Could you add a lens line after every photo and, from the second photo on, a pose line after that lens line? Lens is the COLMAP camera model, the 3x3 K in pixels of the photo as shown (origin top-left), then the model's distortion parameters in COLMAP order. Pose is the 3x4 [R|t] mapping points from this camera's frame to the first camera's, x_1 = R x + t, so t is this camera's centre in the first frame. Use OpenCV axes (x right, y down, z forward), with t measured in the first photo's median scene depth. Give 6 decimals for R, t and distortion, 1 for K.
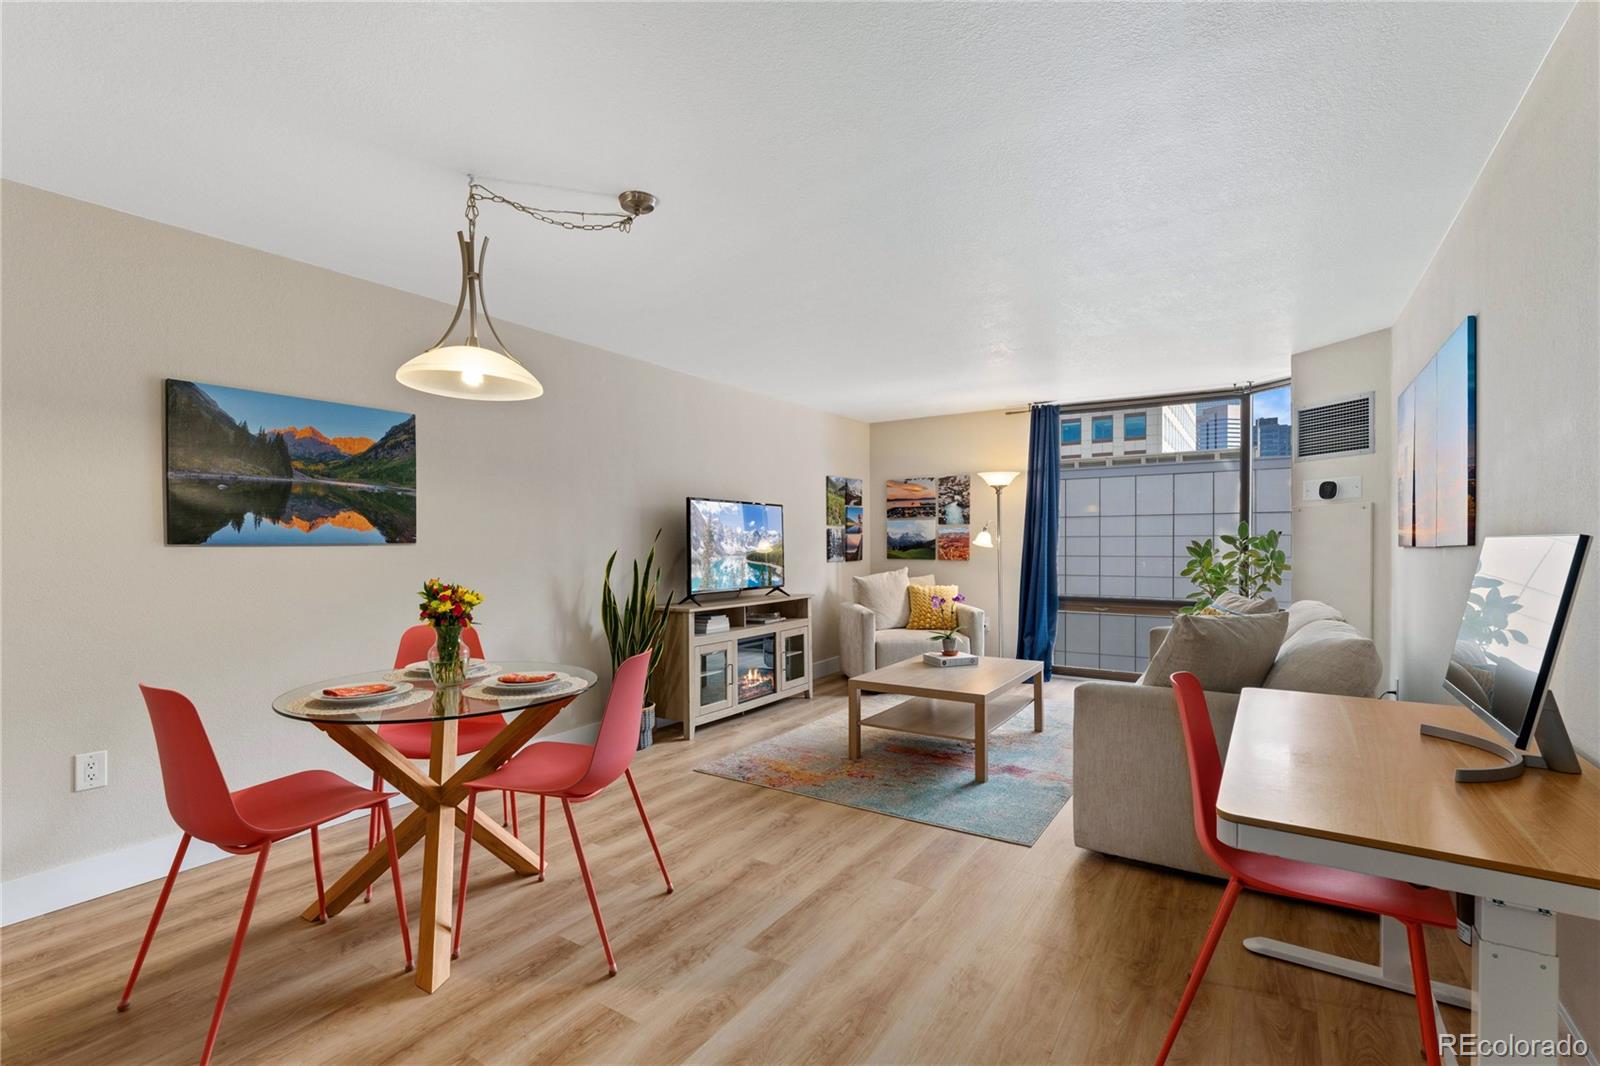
lens RADIAL K [[712.9, 0, 793.7], [0, 712.9, 552.7], [0, 0, 1]] dist [-0.000997, -0.000152]
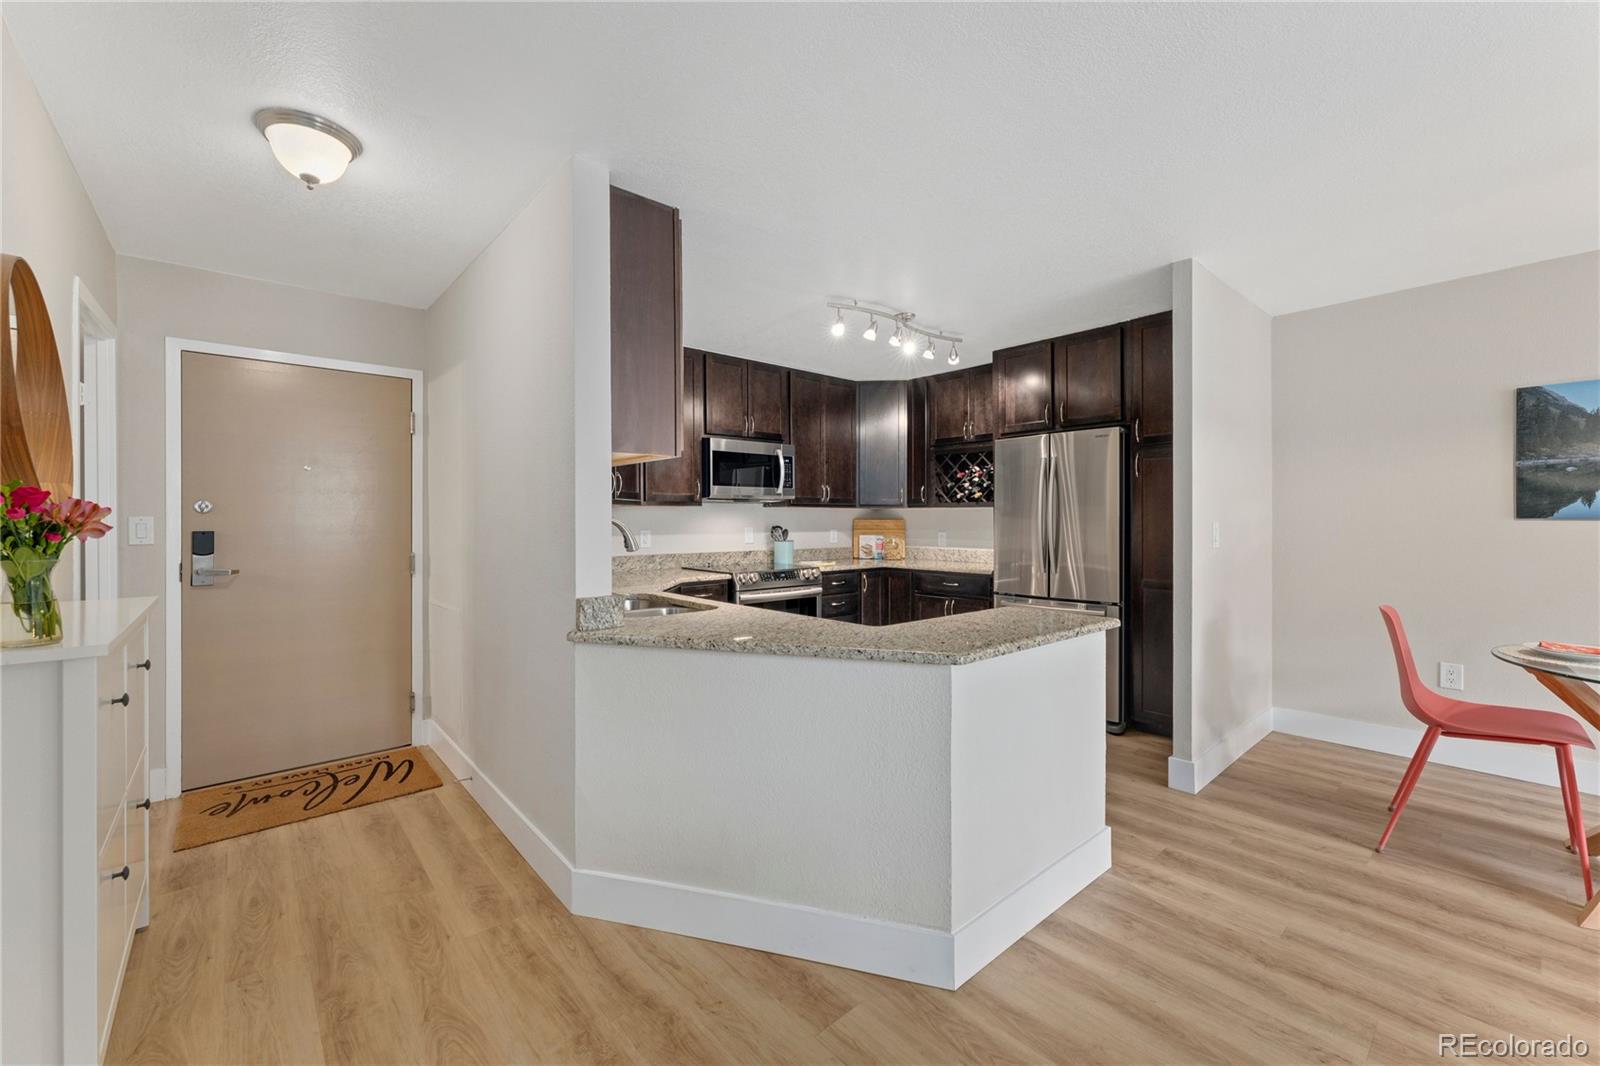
lens RADIAL K [[642.3, 0, 801.0], [0, 642.3, 522.5], [0, 0, 1]] dist [-0.000284, -0.000763]
pose [[-0.258289, 0.010881, -0.966006, 0.313255], [-0.007679, 0.999882, 0.013316, -0.005610], [0.966037, 0.010858, -0.258175, 0.033456]]
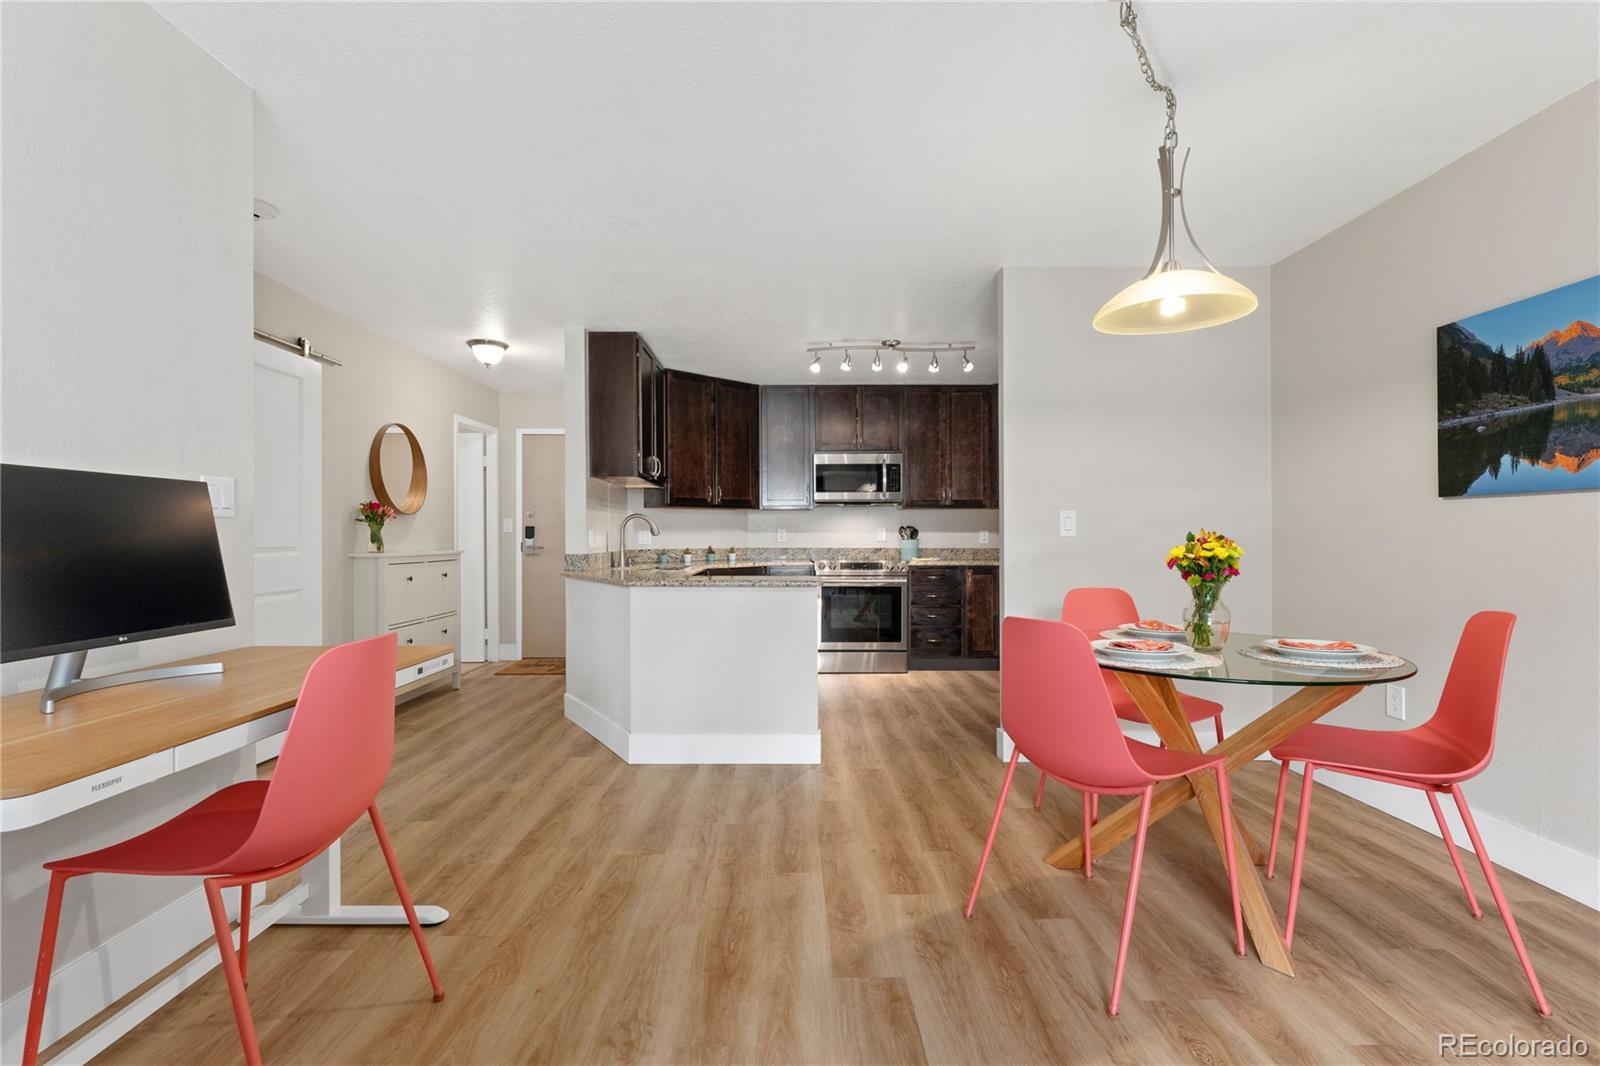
lens RADIAL K [[749.7, 0, 797.1], [0, 749.7, 528.1], [0, 0, 1]] dist [0.005294, -0.000608]
pose [[-0.826886, -0.000023, -0.562370, 0.237919], [-0.001141, 0.999998, 0.001637, 0.016541], [0.562368, 0.001995, -0.826884, 0.757993]]
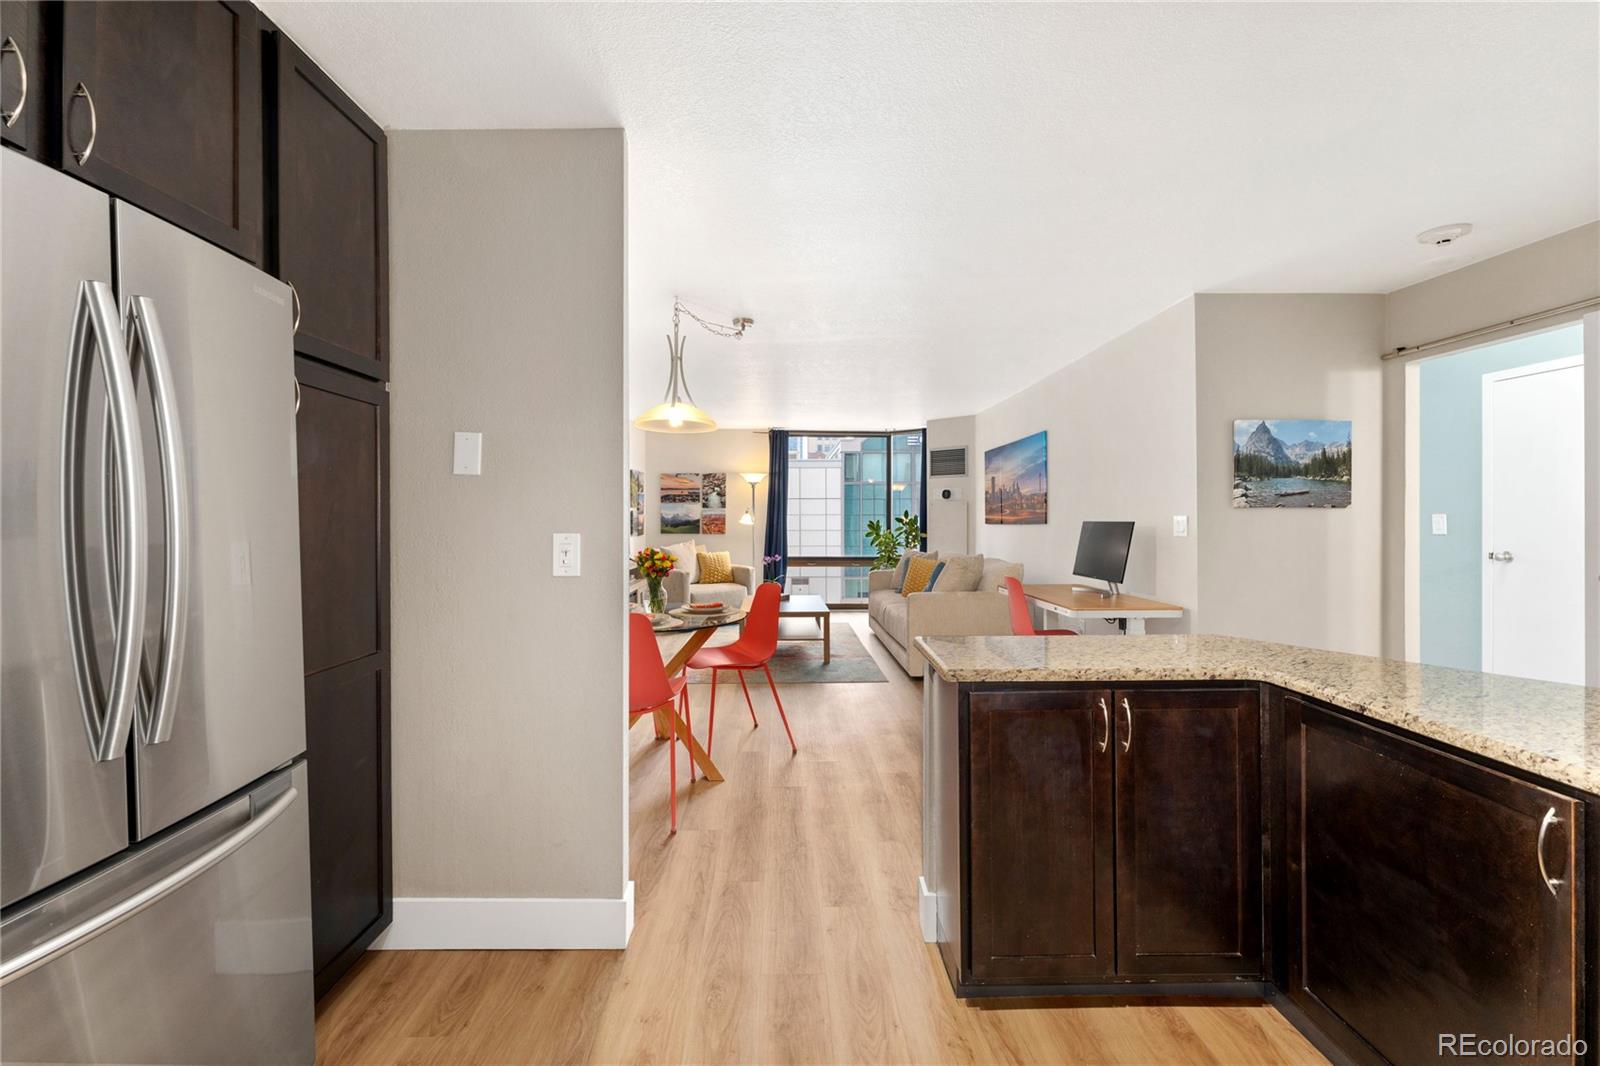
lens RADIAL K [[642.3, 0, 794.3], [0, 642.3, 521.3], [0, 0, 1]] dist [-0.000284, -0.000763]
pose [[0.822801, -0.000183, 0.568330, -0.524458], [0.006461, 0.999938, -0.009031, -0.002610], [-0.568293, 0.011103, 0.822751, -0.169548]]
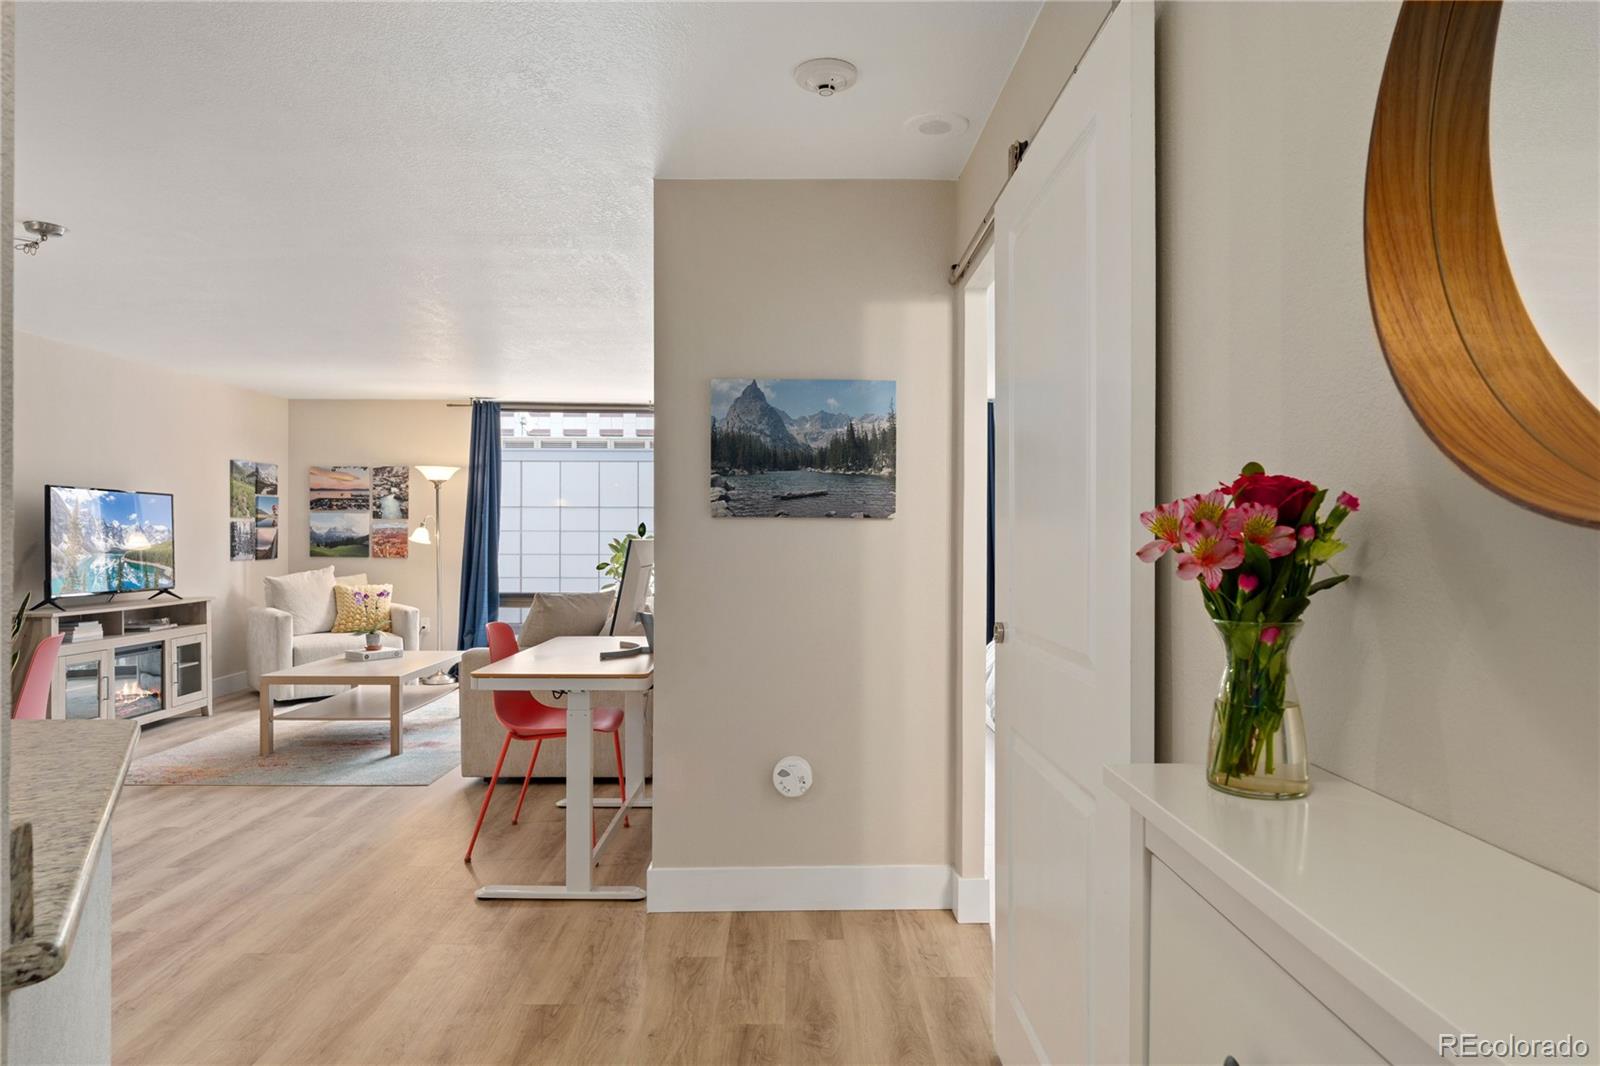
lens RADIAL K [[947.0, 0, 794.0], [0, 947.0, 542.1], [0, 0, 1]] dist [-0.001664, -0.002357]
pose [[0.829463, 0.004229, 0.558546, -0.037681], [0.001013, 0.999958, -0.009075, 0.002615], [-0.558561, 0.008093, 0.829424, -0.447752]]
